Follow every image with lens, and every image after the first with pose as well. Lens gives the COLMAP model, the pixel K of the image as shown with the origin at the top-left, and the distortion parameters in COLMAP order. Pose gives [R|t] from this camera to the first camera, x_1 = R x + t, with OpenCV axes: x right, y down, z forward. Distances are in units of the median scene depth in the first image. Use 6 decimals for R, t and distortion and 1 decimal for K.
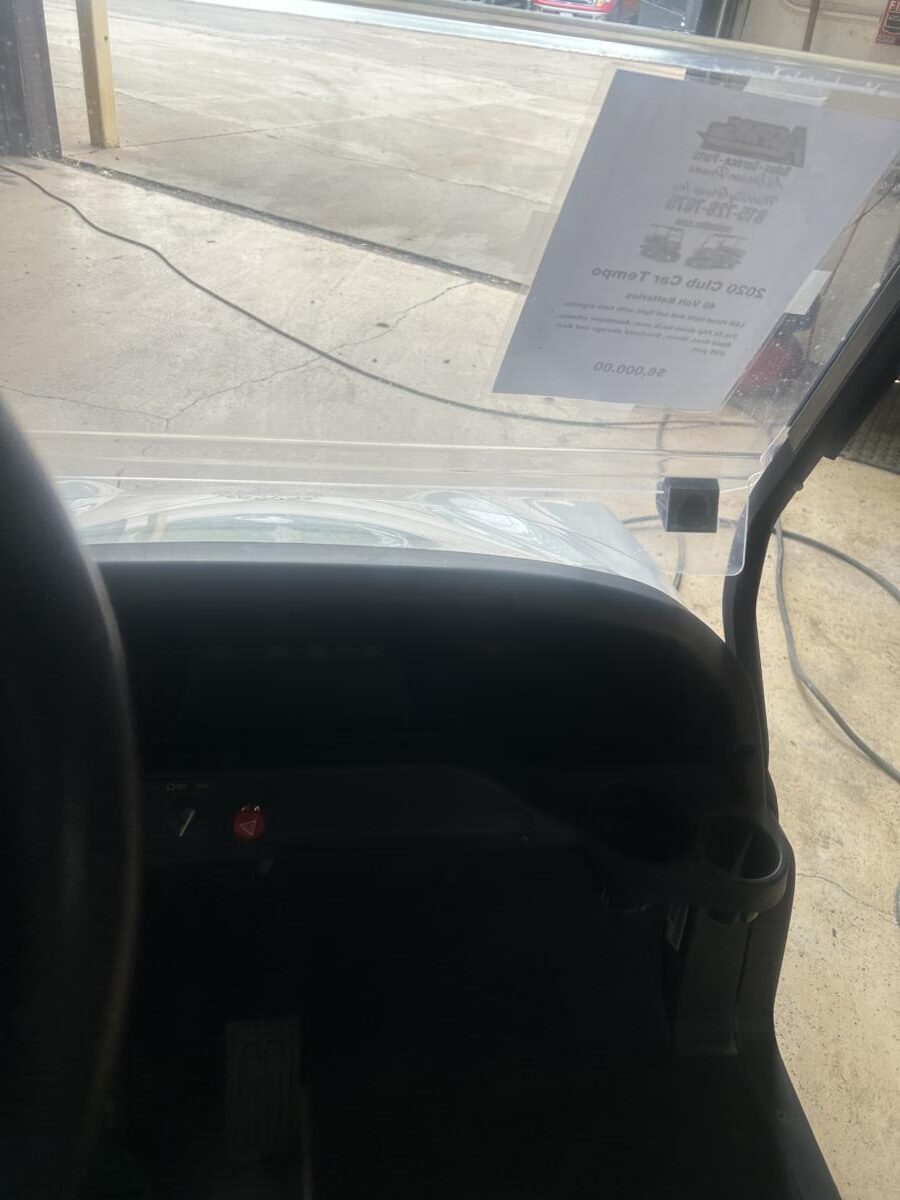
lens RADIAL K [[923.6, 0, 448.7], [0, 923.6, 605.8], [0, 0, 1]] dist [0.017663, -0.024912]
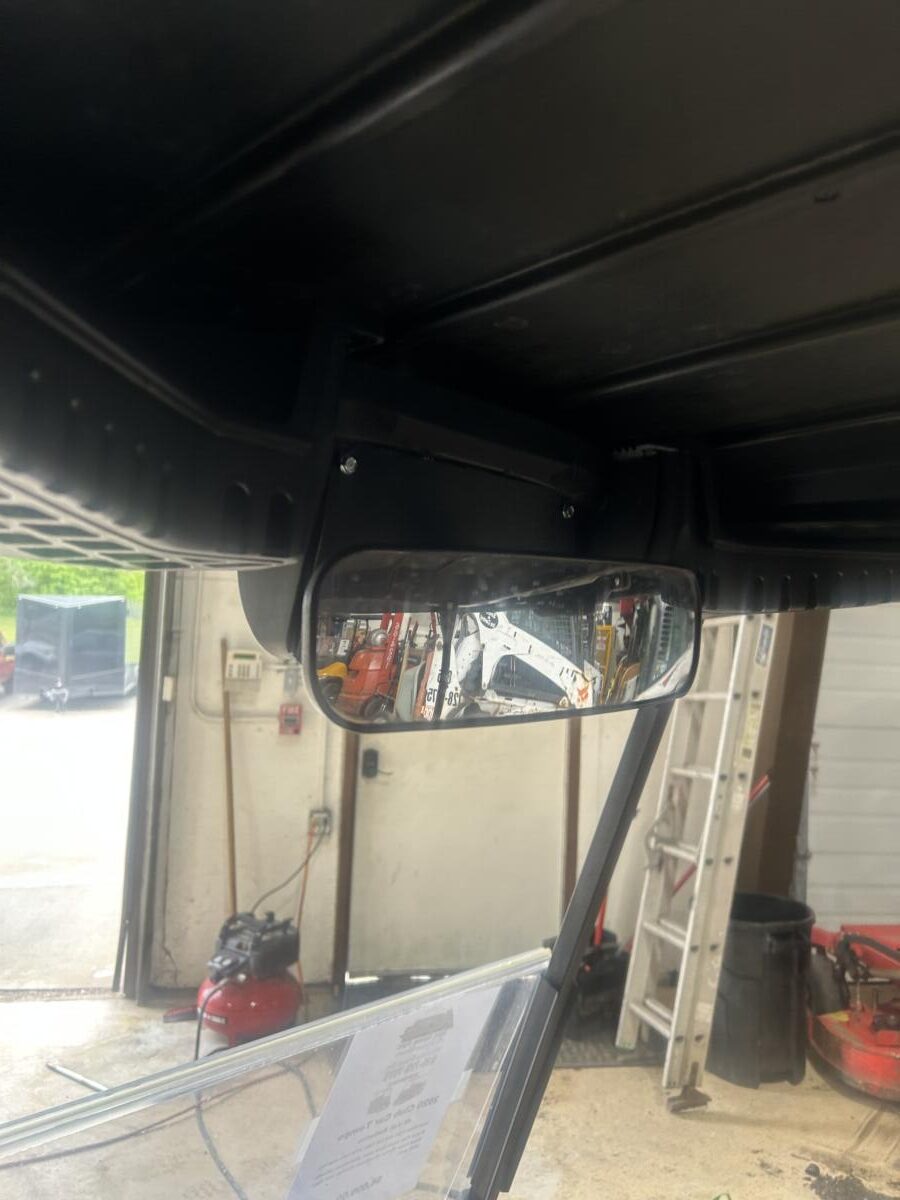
lens RADIAL K [[923.6, 0, 450.6], [0, 923.6, 597.4], [0, 0, 1]] dist [0.017663, -0.024912]
pose [[0.815357, -0.059671, 0.575875, -0.428294], [0.394346, 0.785502, -0.476946, -0.270418], [-0.423891, 0.615975, 0.663996, -0.427661]]
